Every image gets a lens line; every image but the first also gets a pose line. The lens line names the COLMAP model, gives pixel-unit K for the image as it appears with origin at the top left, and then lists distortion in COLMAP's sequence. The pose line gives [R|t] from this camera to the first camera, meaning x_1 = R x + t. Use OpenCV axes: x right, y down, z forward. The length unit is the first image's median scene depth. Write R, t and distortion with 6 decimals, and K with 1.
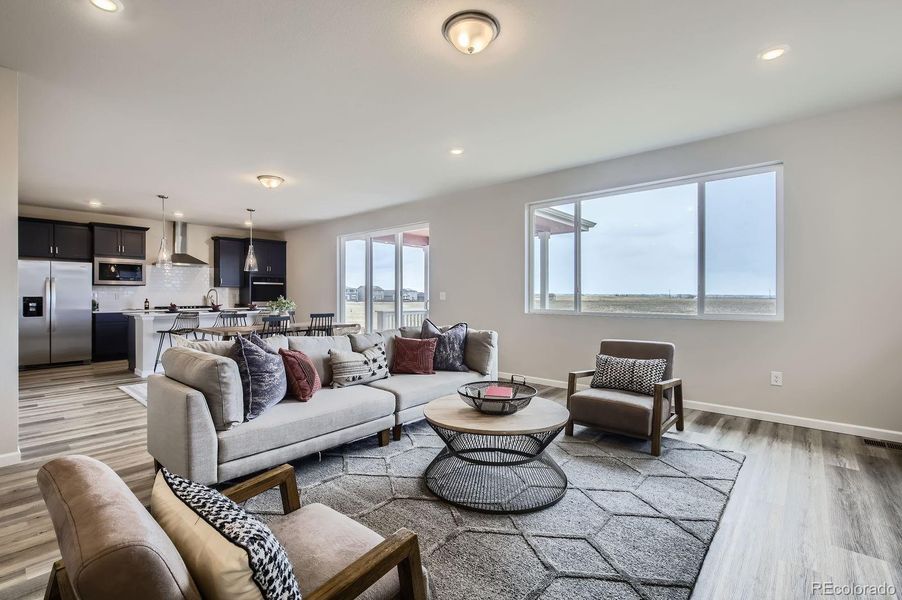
lens RADIAL K [[404.1, 0, 448.4], [0, 404.1, 296.8], [0, 0, 1]] dist [-0.000190, -0.000299]
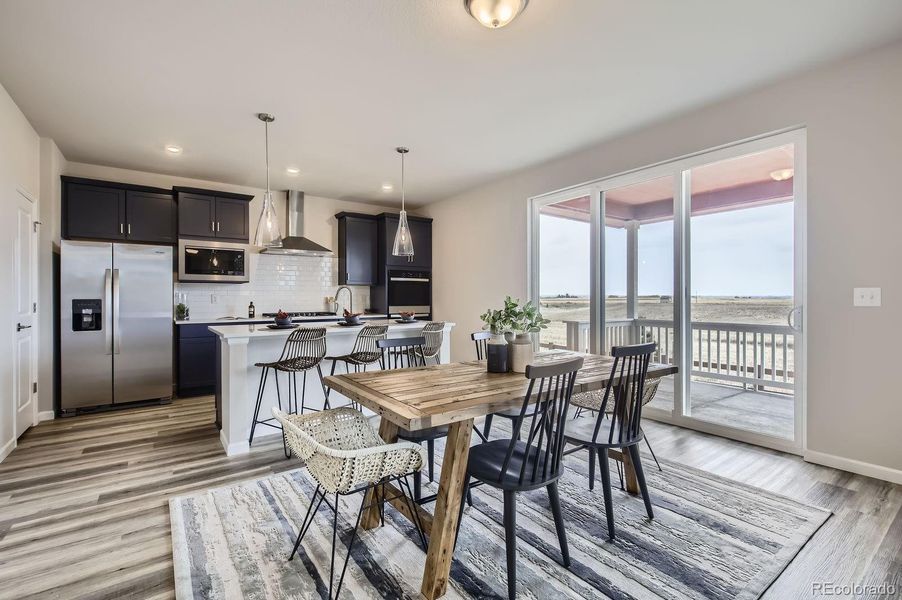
lens RADIAL K [[404.4, 0, 451.0], [0, 404.4, 300.0], [0, 0, 1]] dist [0.001613, -0.000172]
pose [[0.975452, 0.000295, -0.220210, -0.289799], [0.000435, 0.999995, 0.003264, -0.000528], [0.220210, -0.003280, 0.975447, 0.441534]]
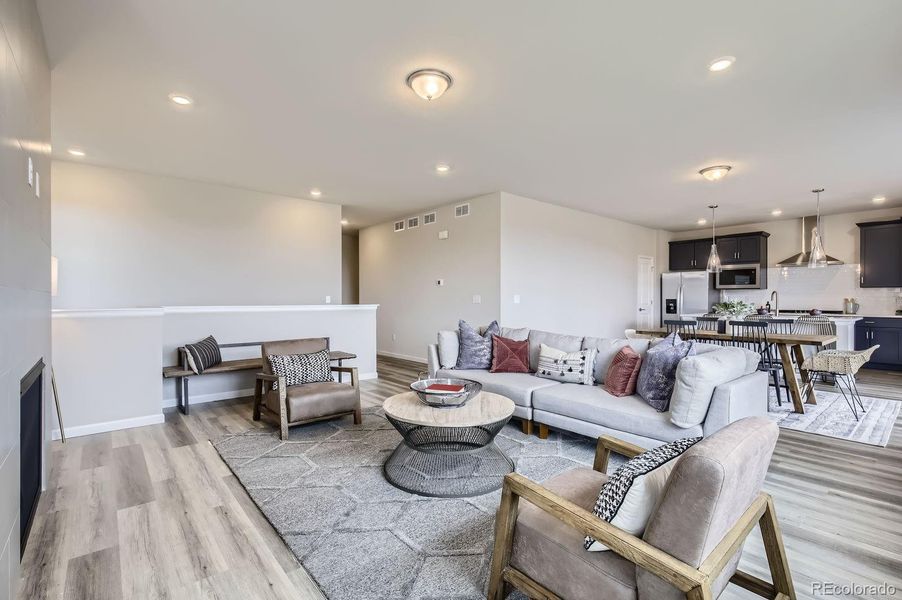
lens RADIAL K [[413.9, 0, 451.0], [0, 413.9, 300.0], [0, 0, 1]] dist [0.001638, 0.000125]
pose [[-0.148478, 0.003931, -0.988908, 0.419012], [-0.001817, 0.999989, 0.004247, -0.001443], [0.988914, 0.002427, -0.148469, 0.406322]]
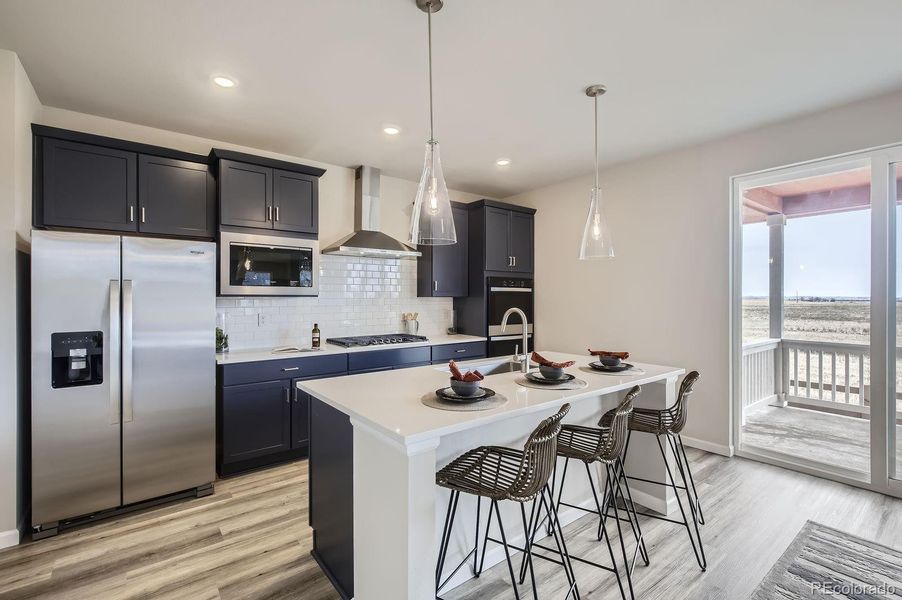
lens RADIAL K [[404.4, 0, 451.0], [0, 404.4, 300.0], [0, 0, 1]] dist [0.001613, -0.000172]
pose [[0.982343, 0.001958, -0.187080, -0.543691], [-0.001224, 0.999991, 0.004040, -0.027222], [0.187086, -0.003739, 0.982336, 0.610044]]
